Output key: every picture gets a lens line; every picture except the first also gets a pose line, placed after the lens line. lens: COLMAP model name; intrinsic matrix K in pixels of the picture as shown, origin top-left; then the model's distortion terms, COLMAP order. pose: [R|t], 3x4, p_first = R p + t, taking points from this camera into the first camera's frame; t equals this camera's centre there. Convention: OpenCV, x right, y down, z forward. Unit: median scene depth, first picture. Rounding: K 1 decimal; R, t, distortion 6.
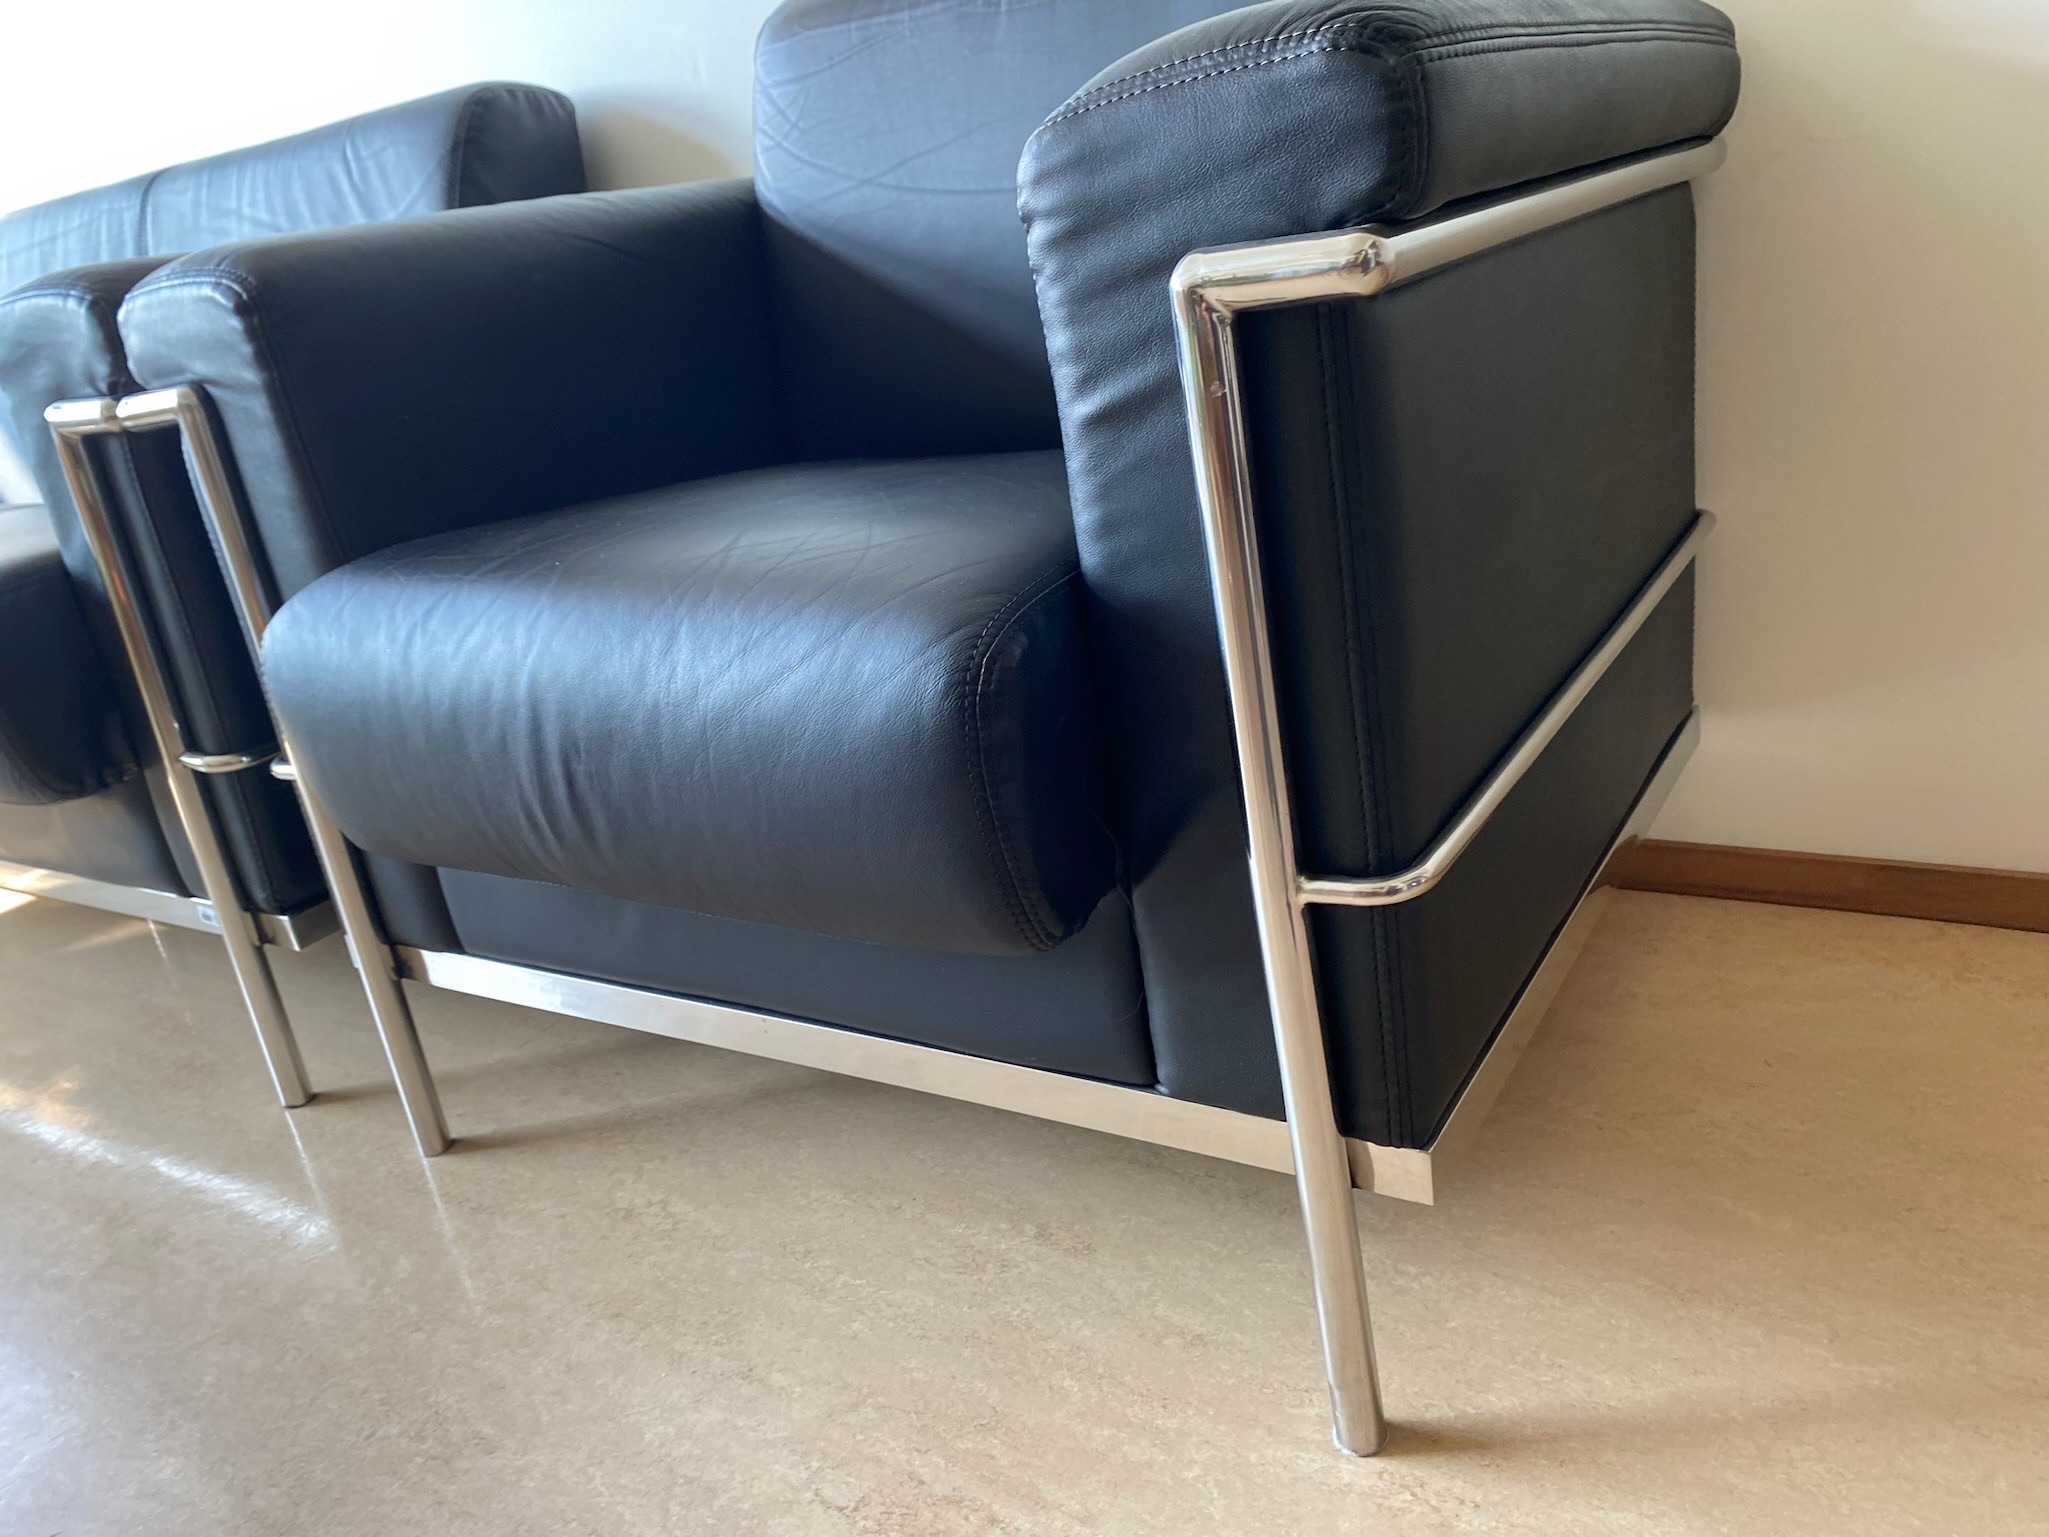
lens RADIAL K [[1594.6, 0, 1025.9], [0, 1594.6, 779.7], [0, 0, 1]] dist [0.002897, 0.014857]
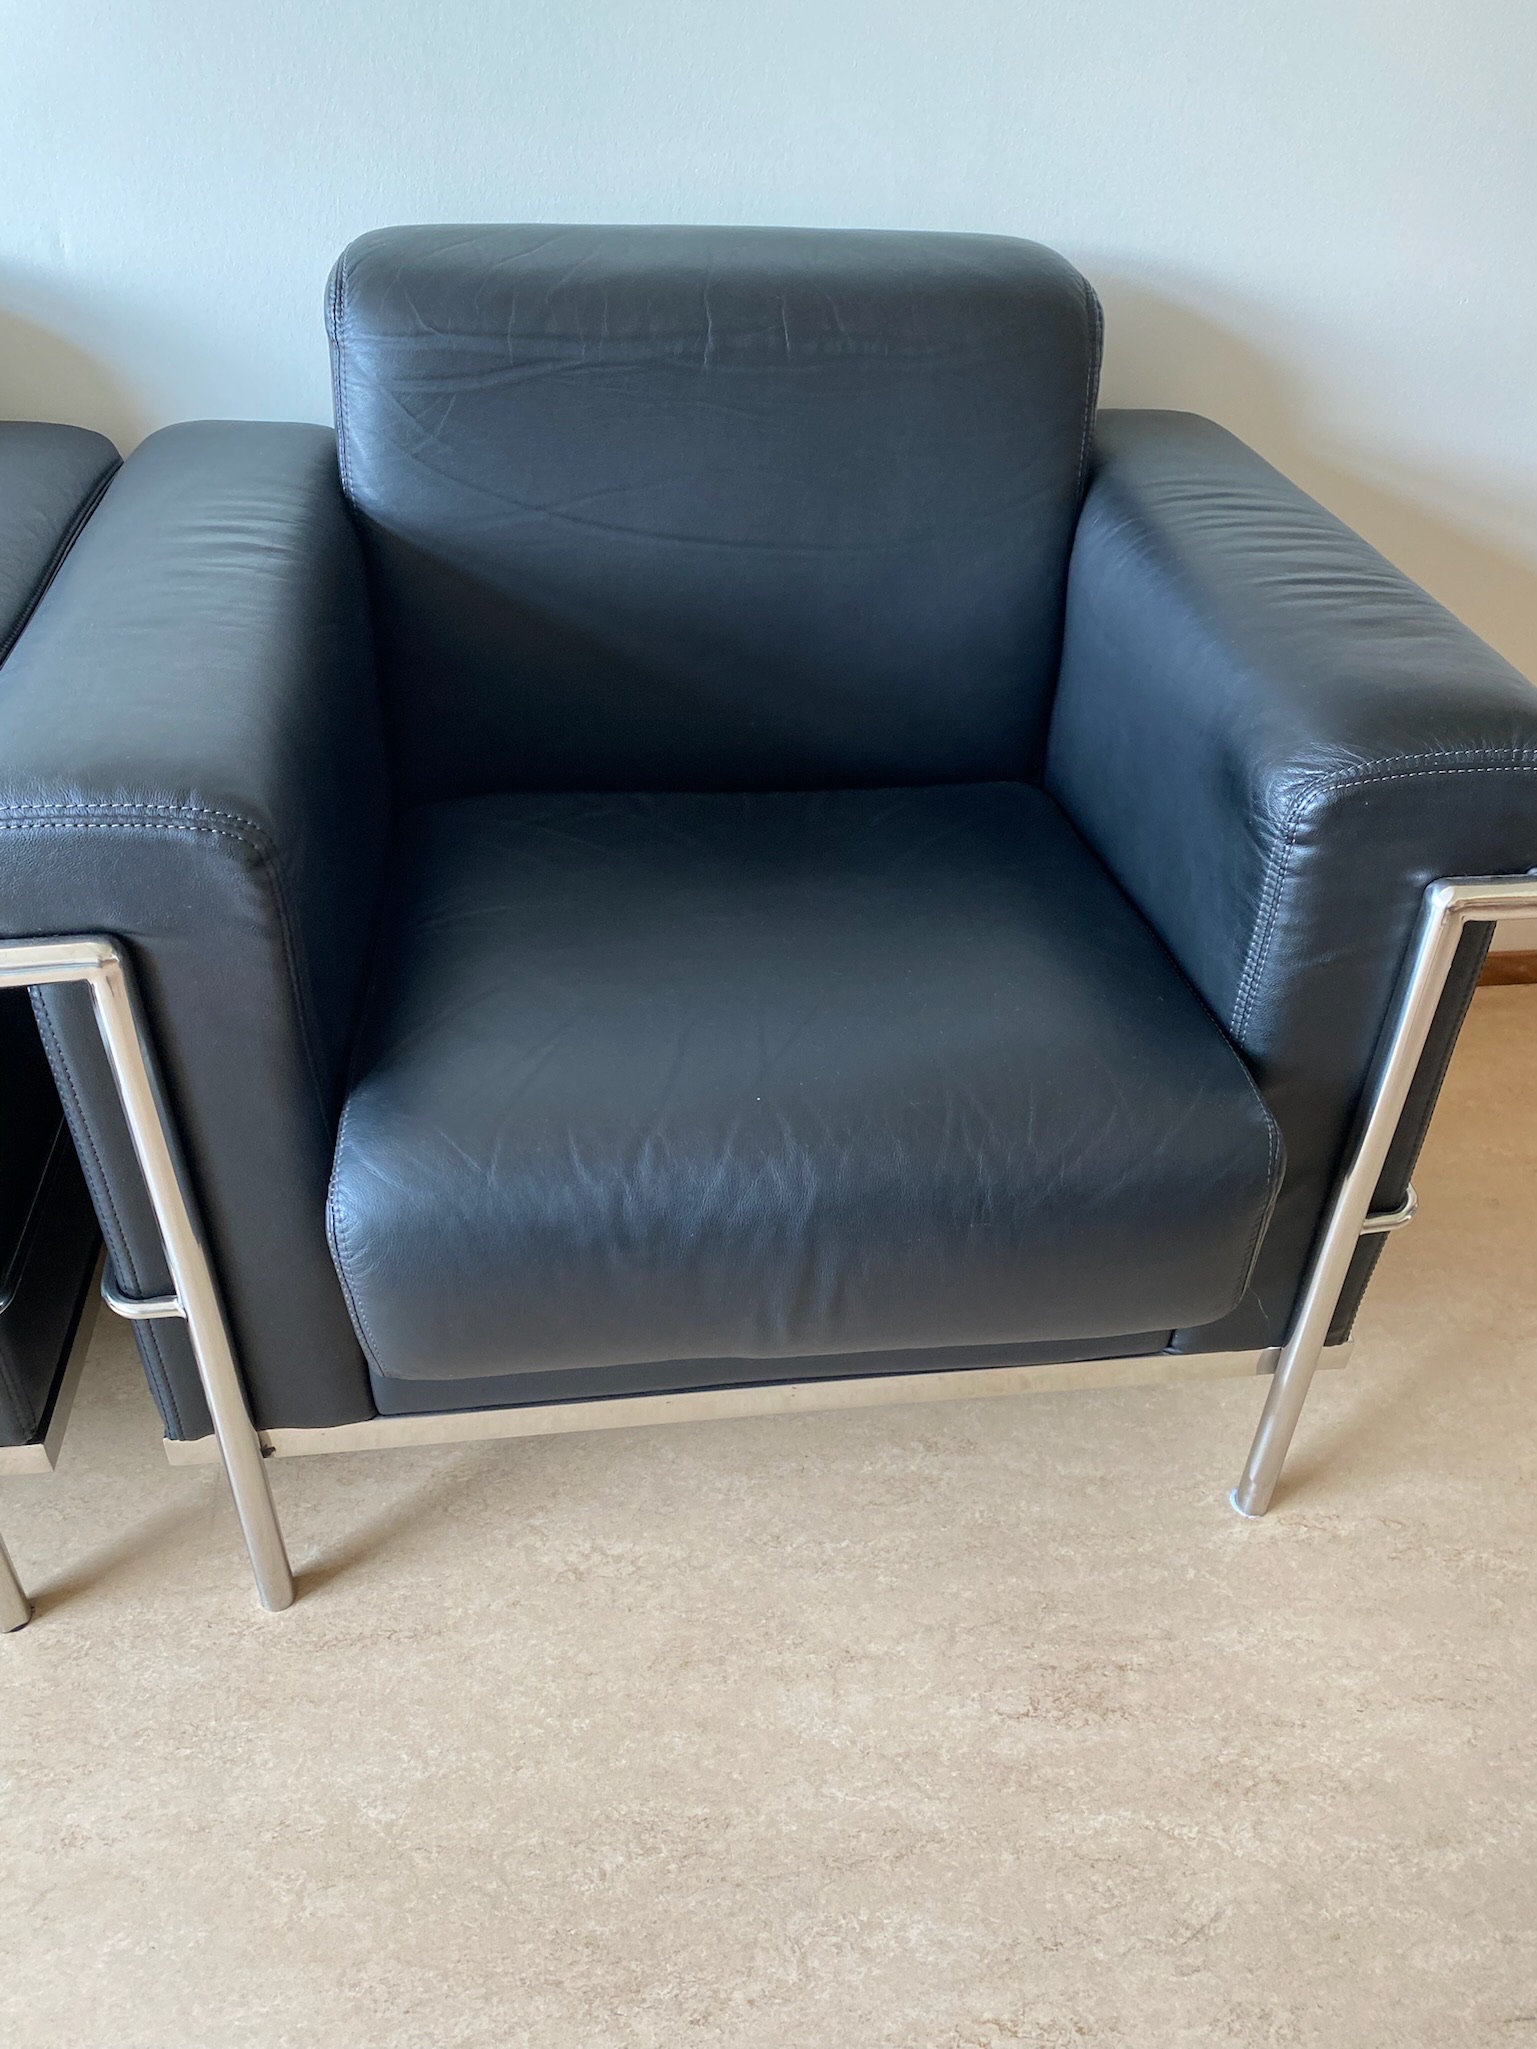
lens RADIAL K [[1594.6, 0, 788.5], [0, 1594.6, 995.3], [0, 0, 1]] dist [0.002897, 0.014857]
pose [[0.742258, -0.234211, 0.627852, -0.829486], [0.077561, 0.960663, 0.266667, -0.432782], [-0.665611, -0.149239, 0.731225, 0.197797]]
